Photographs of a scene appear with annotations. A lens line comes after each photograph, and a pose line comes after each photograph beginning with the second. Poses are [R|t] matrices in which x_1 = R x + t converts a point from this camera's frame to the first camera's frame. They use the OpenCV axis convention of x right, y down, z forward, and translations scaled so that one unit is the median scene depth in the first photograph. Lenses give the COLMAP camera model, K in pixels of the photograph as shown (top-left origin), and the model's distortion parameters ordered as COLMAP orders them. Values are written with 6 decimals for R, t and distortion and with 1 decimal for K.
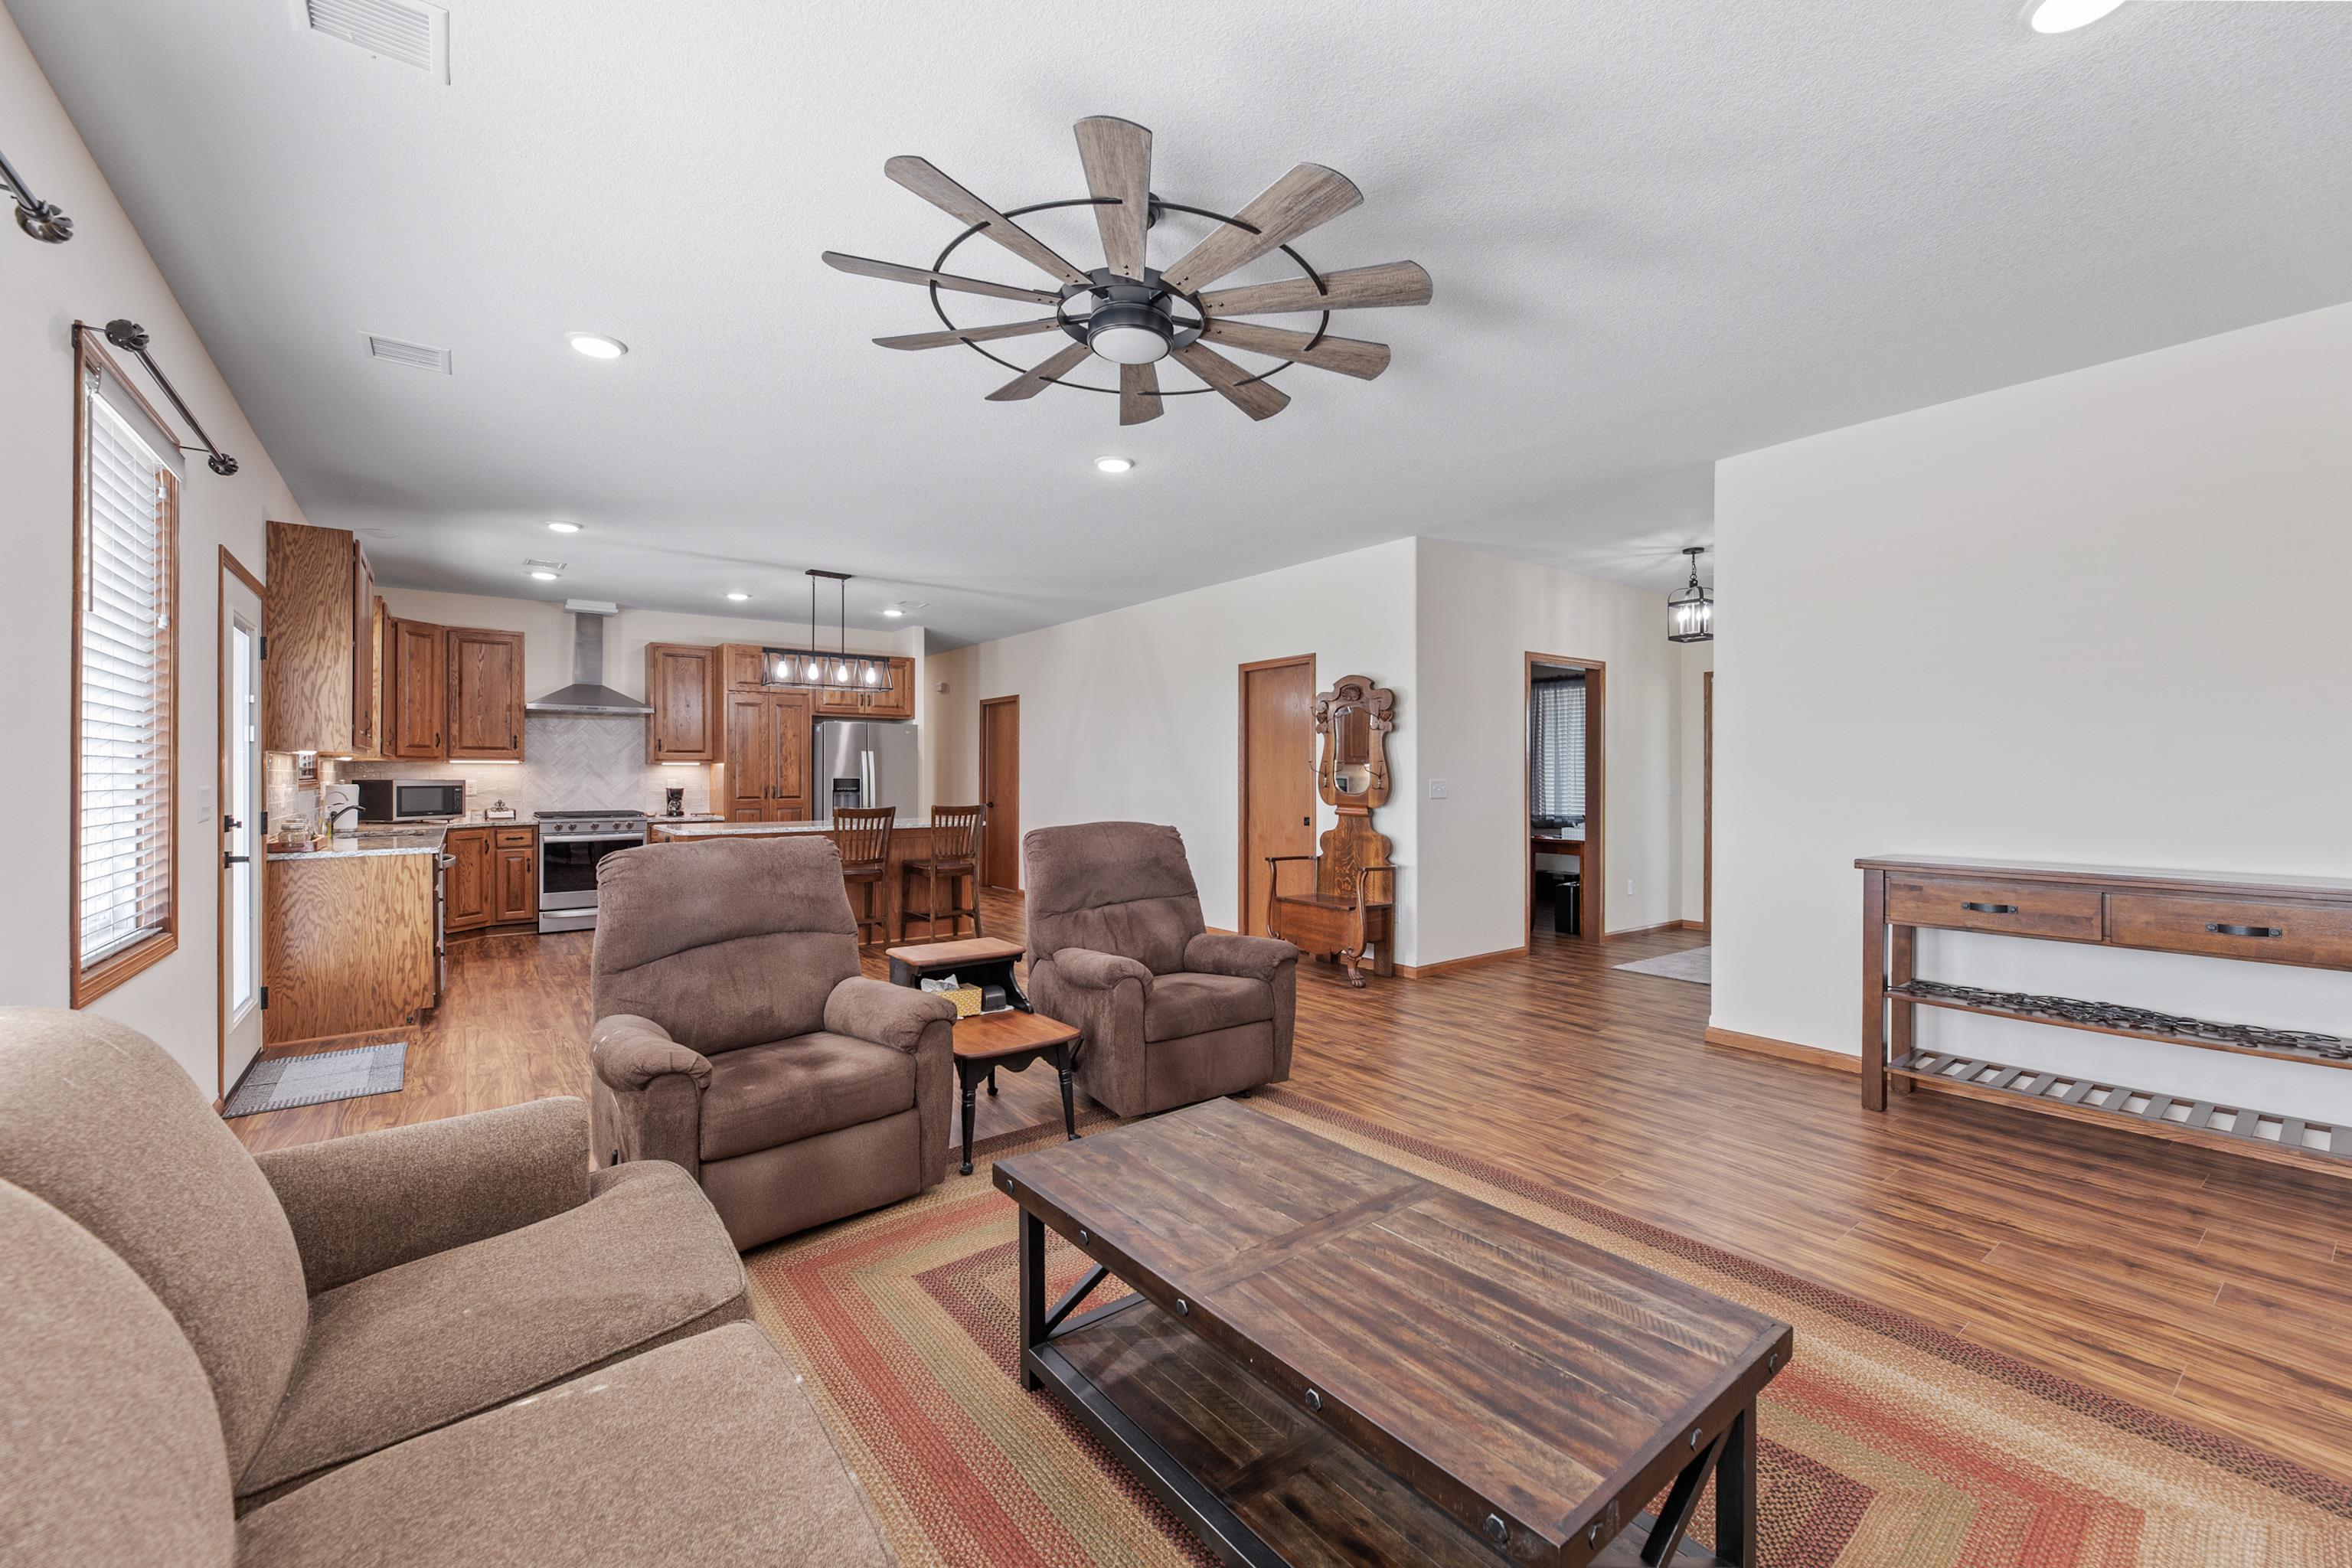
lens RADIAL K [[947.3, 0, 1172.1], [0, 947.3, 777.7], [0, 0, 1]] dist [-0.000102, 0.000272]
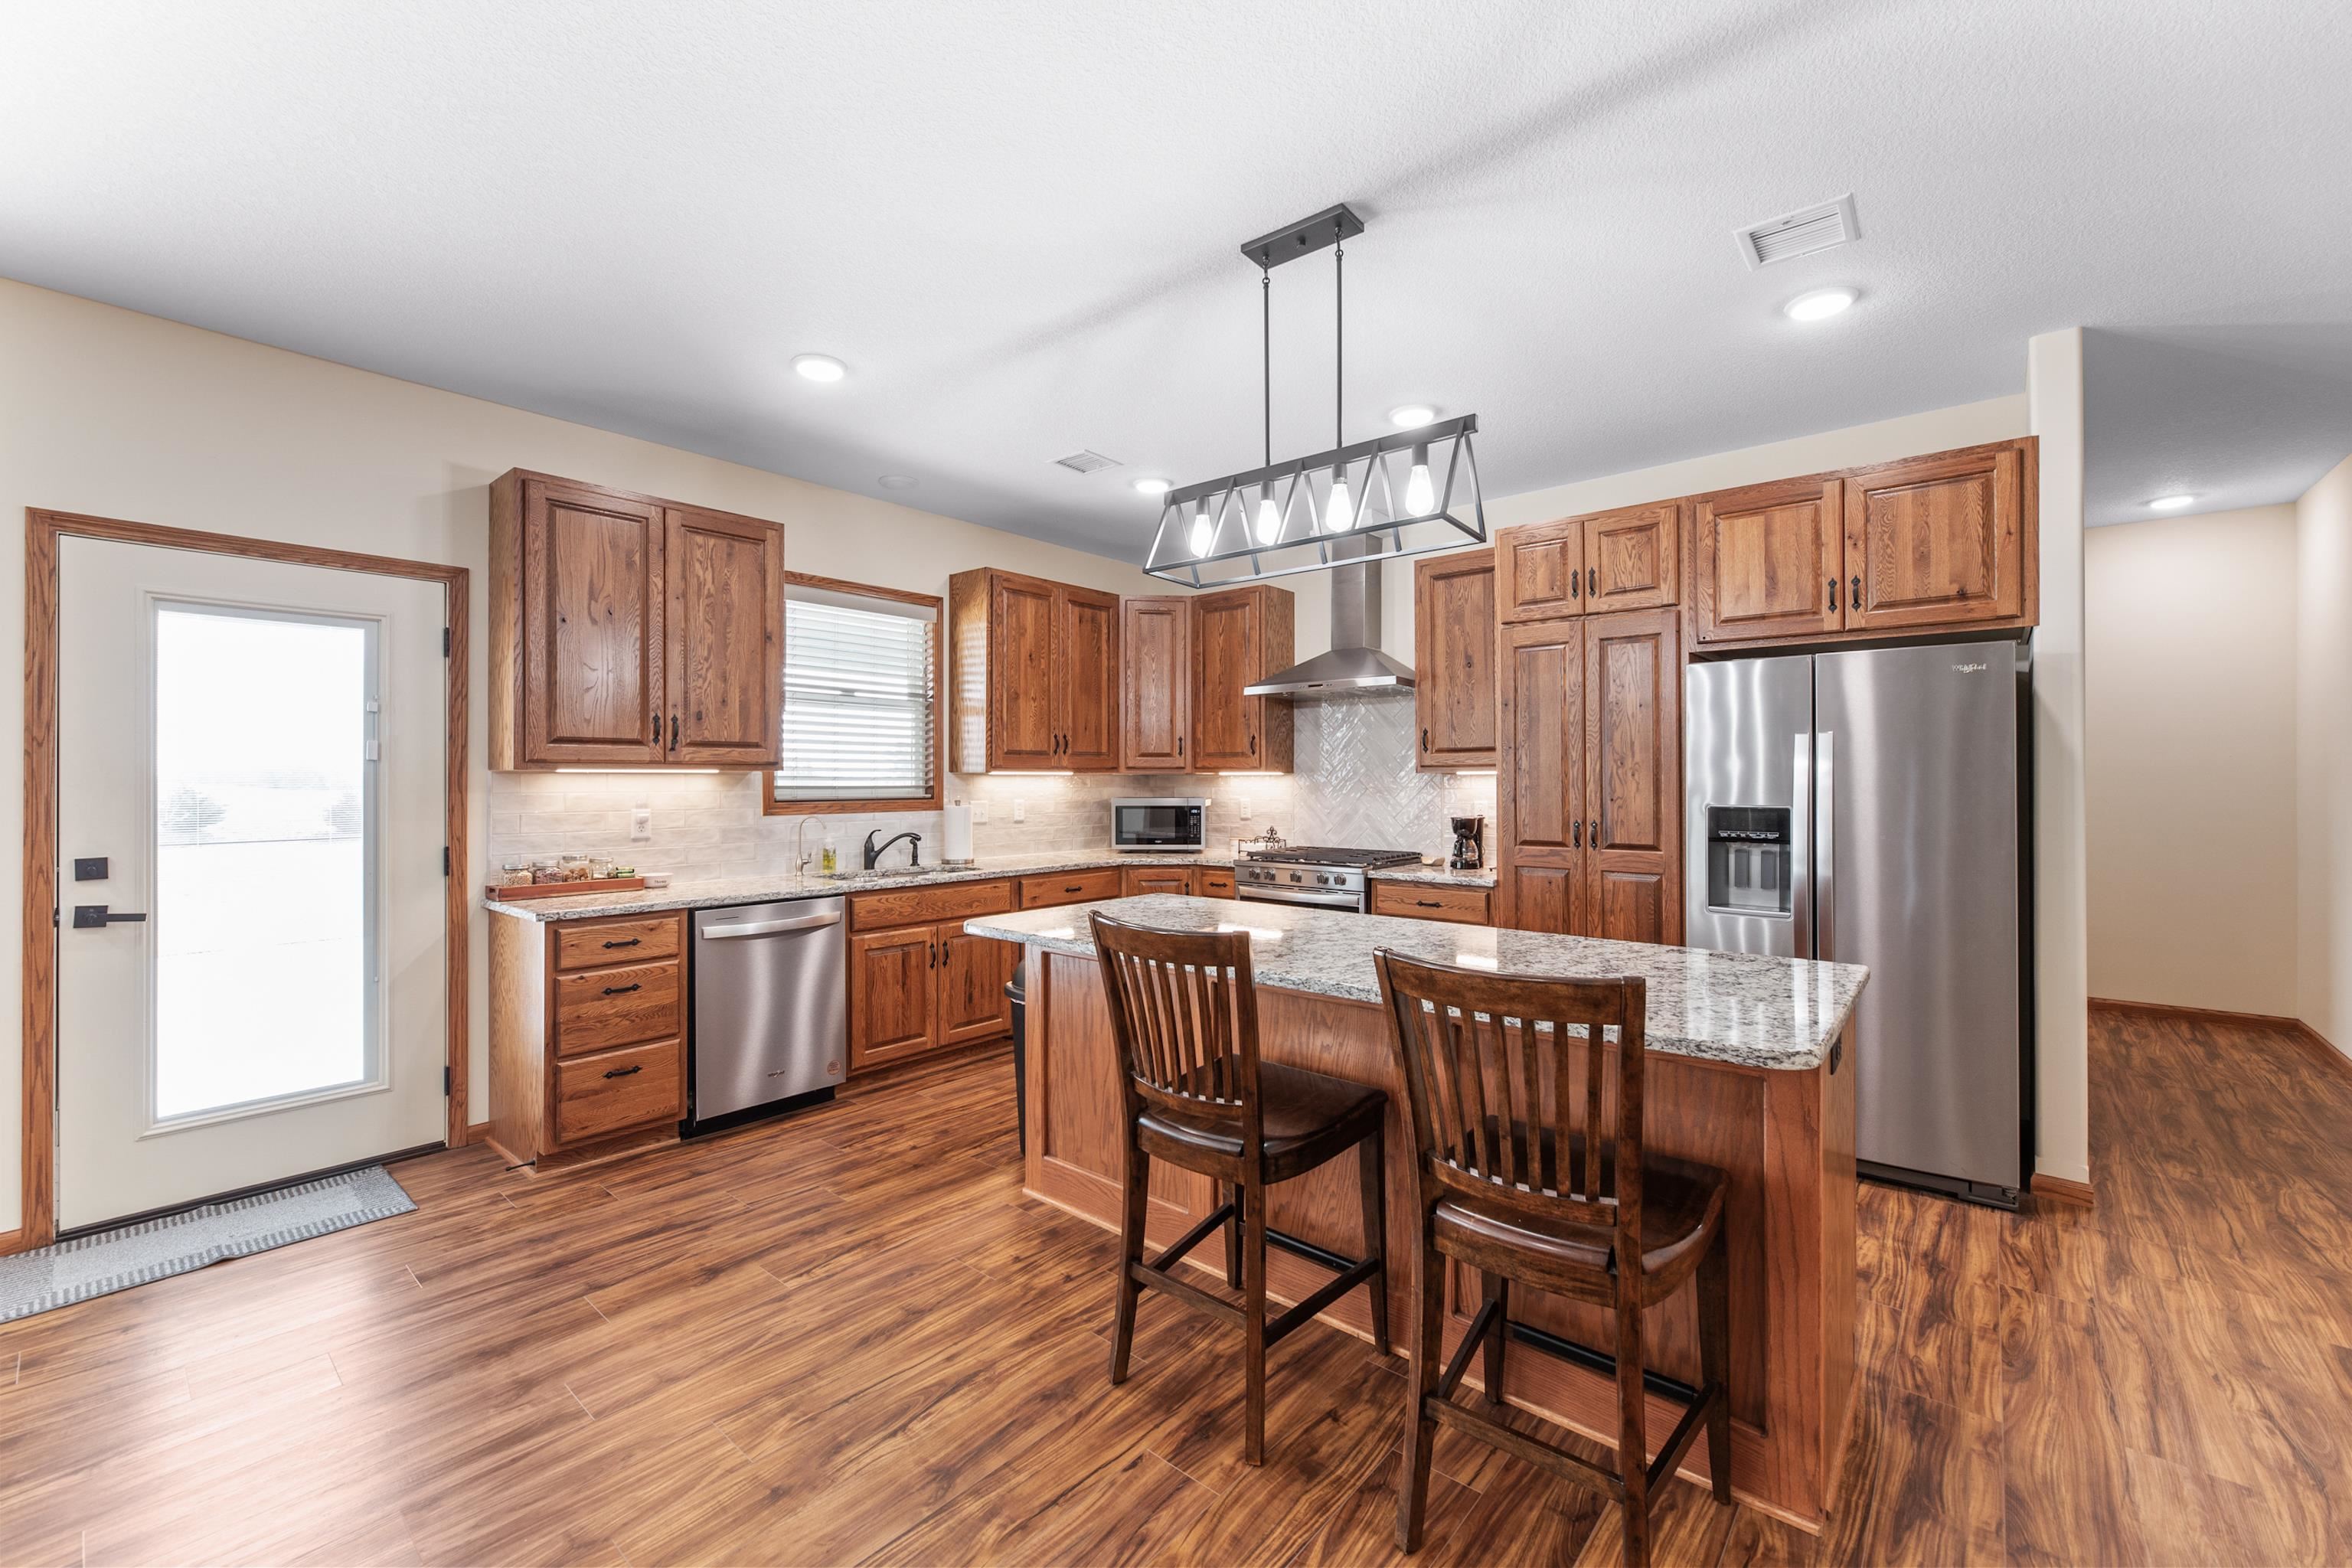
lens RADIAL K [[947.3, 0, 1172.1], [0, 947.3, 777.7], [0, 0, 1]] dist [-0.000102, 0.000272]
pose [[0.211263, -0.002799, -0.977425, -0.027774], [-0.000493, 0.999995, -0.002970, -0.011586], [0.977429, 0.001109, 0.211260, 0.813135]]
